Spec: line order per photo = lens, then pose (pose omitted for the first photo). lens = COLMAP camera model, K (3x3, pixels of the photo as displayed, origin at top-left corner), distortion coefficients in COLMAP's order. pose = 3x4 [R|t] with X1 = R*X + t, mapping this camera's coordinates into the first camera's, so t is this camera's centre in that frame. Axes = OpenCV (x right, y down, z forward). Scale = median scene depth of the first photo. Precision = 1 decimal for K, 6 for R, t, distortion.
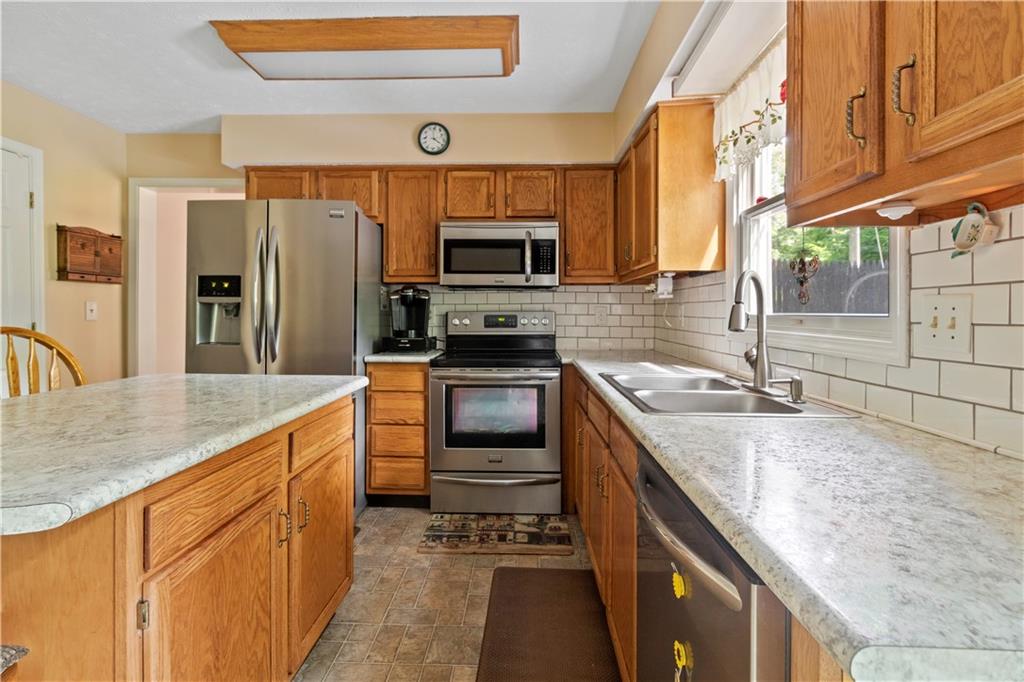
lens RADIAL K [[483.2, 0, 514.4], [0, 483.2, 313.0], [0, 0, 1]] dist [-0.000895, 0.000261]
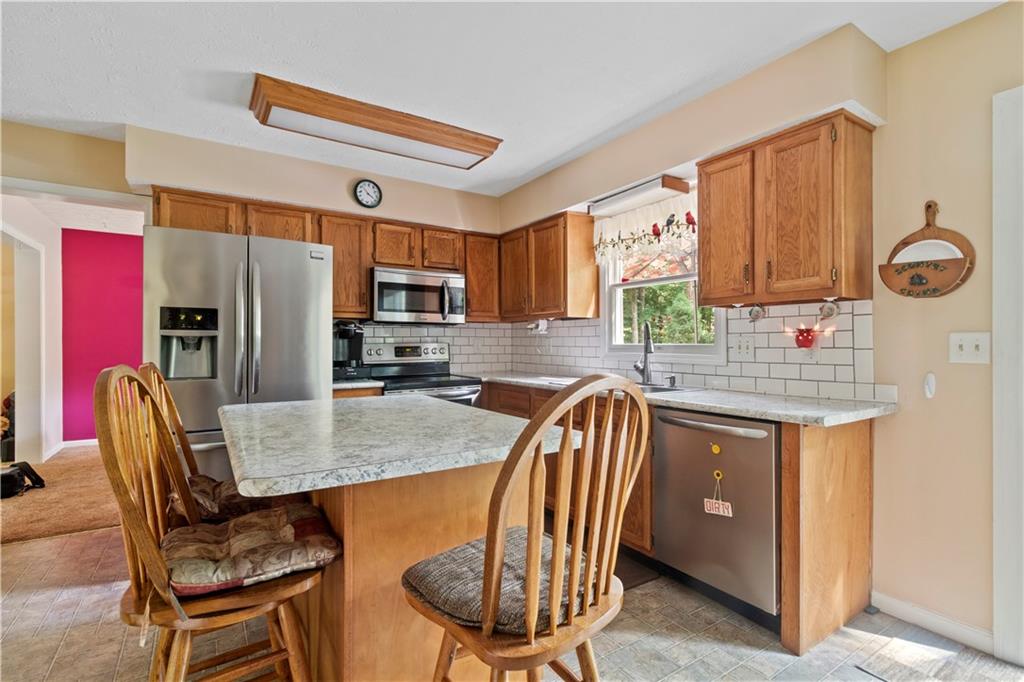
lens RADIAL K [[476.2, 0, 512.0], [0, 476.2, 341.0], [0, 0, 1]] dist [0.000477, 0.000188]
pose [[0.821238, -0.002799, 0.570579, -0.532909], [0.005435, 0.999981, -0.002916, -0.004193], [-0.570560, 0.005496, 0.821238, -0.128010]]
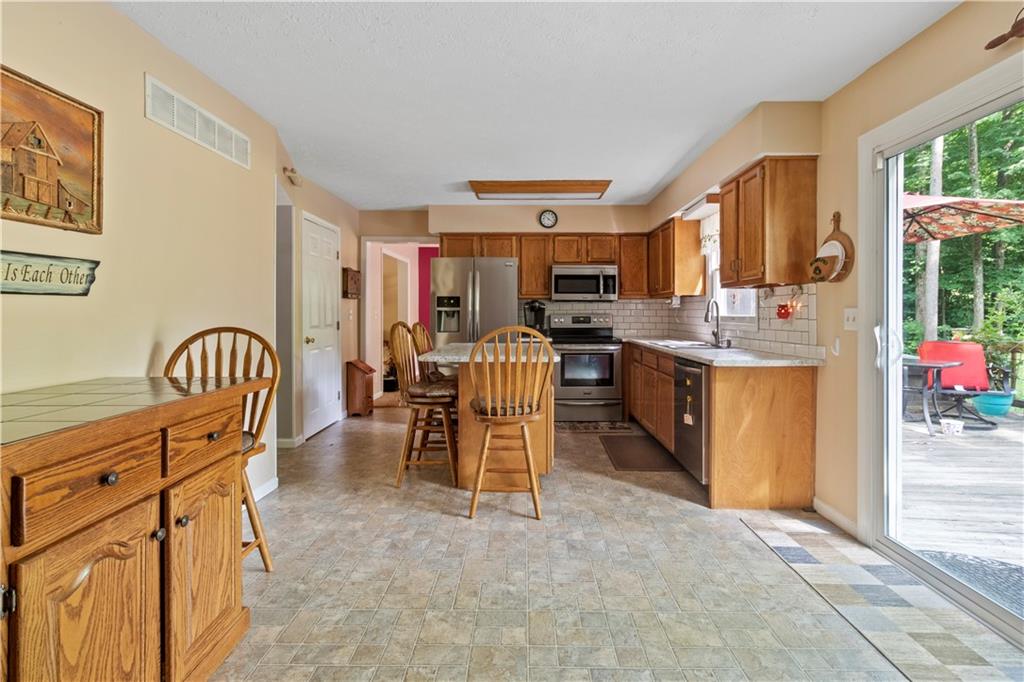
lens RADIAL K [[482.6, 0, 522.9], [0, 482.6, 312.1], [0, 0, 1]] dist [0.000968, 0.000040]
pose [[0.999768, -0.003137, 0.021329, -0.301553], [0.003216, 0.999988, -0.003666, -0.005468], [-0.021317, 0.003733, 0.999766, -0.805444]]
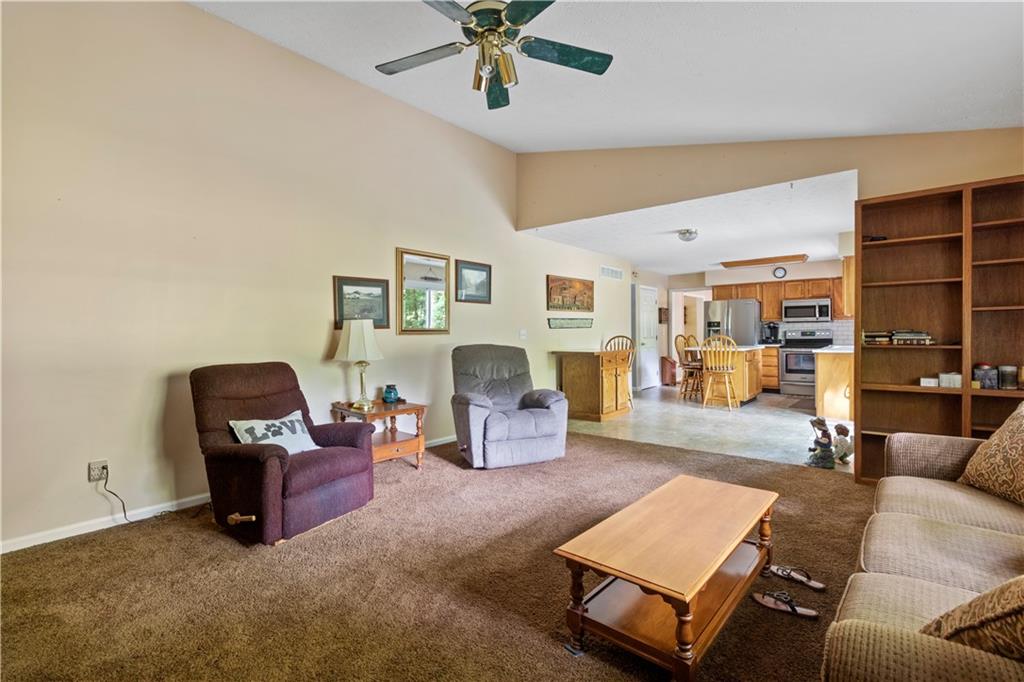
lens RADIAL K [[476.2, 0, 512.0], [0, 476.2, 341.0], [0, 0, 1]] dist [0.000477, 0.000188]
pose [[0.789218, -0.004168, -0.614099, 0.330536], [0.014005, 0.999839, 0.011212, 0.005033], [0.613953, -0.017450, 0.789149, -2.343061]]
